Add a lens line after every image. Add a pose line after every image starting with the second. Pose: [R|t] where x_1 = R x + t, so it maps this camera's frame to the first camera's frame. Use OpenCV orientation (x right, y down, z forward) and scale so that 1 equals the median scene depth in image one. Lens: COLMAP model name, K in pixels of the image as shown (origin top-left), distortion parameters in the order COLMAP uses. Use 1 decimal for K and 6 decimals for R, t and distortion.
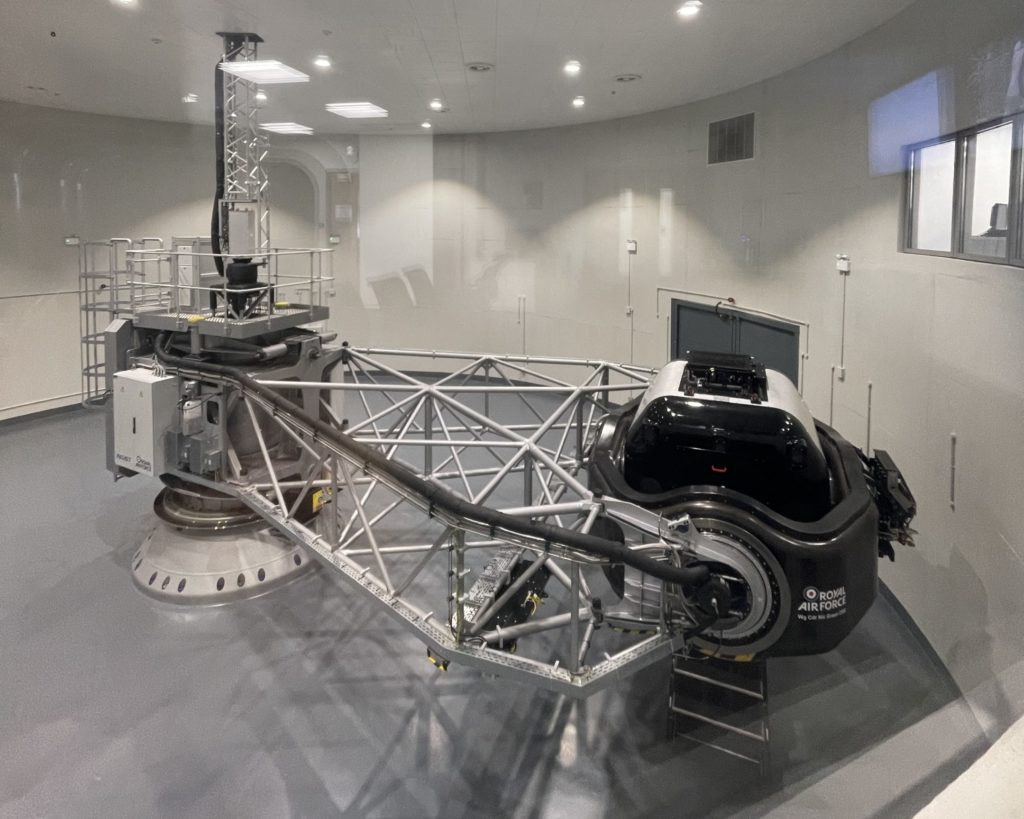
lens RADIAL K [[548.0, 0, 518.4], [0, 548.0, 249.8], [0, 0, 1]] dist [-0.019061, 0.012227]
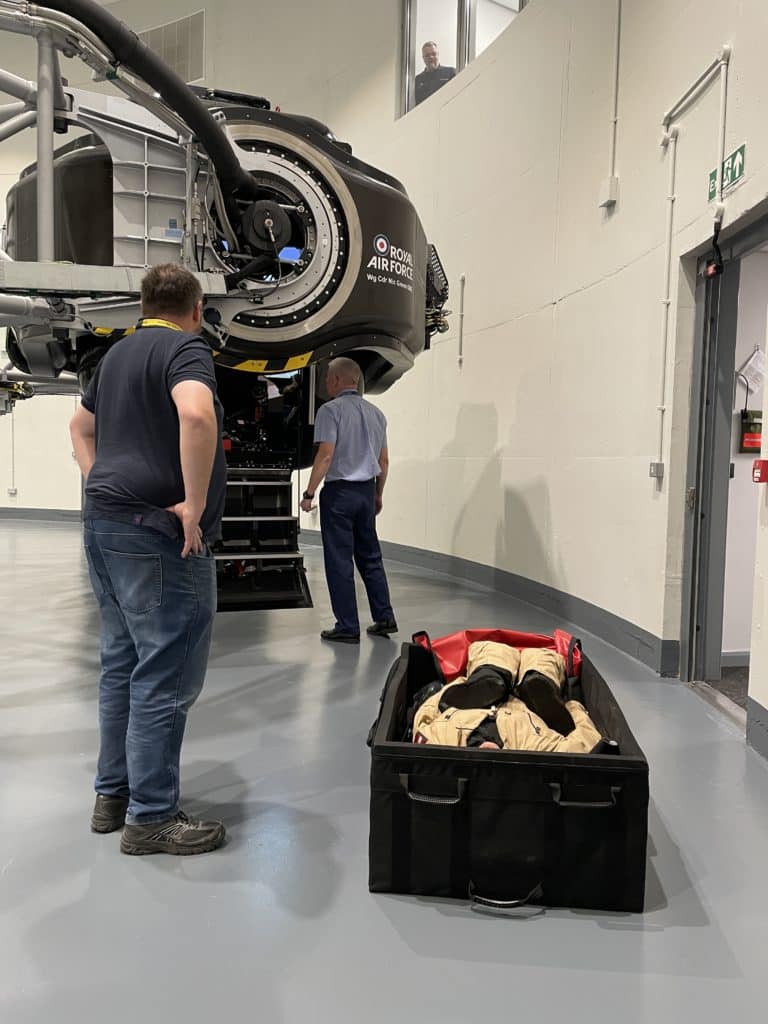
lens RADIAL K [[769.2, 0, 379.1], [0, 769.2, 512.5], [0, 0, 1]] dist [0.058566, -0.000175]
pose [[0.764390, -0.029781, 0.644067, -0.129797], [0.000139, 0.998940, 0.046025, 0.844901], [-0.644755, -0.035091, 0.763584, 0.174968]]
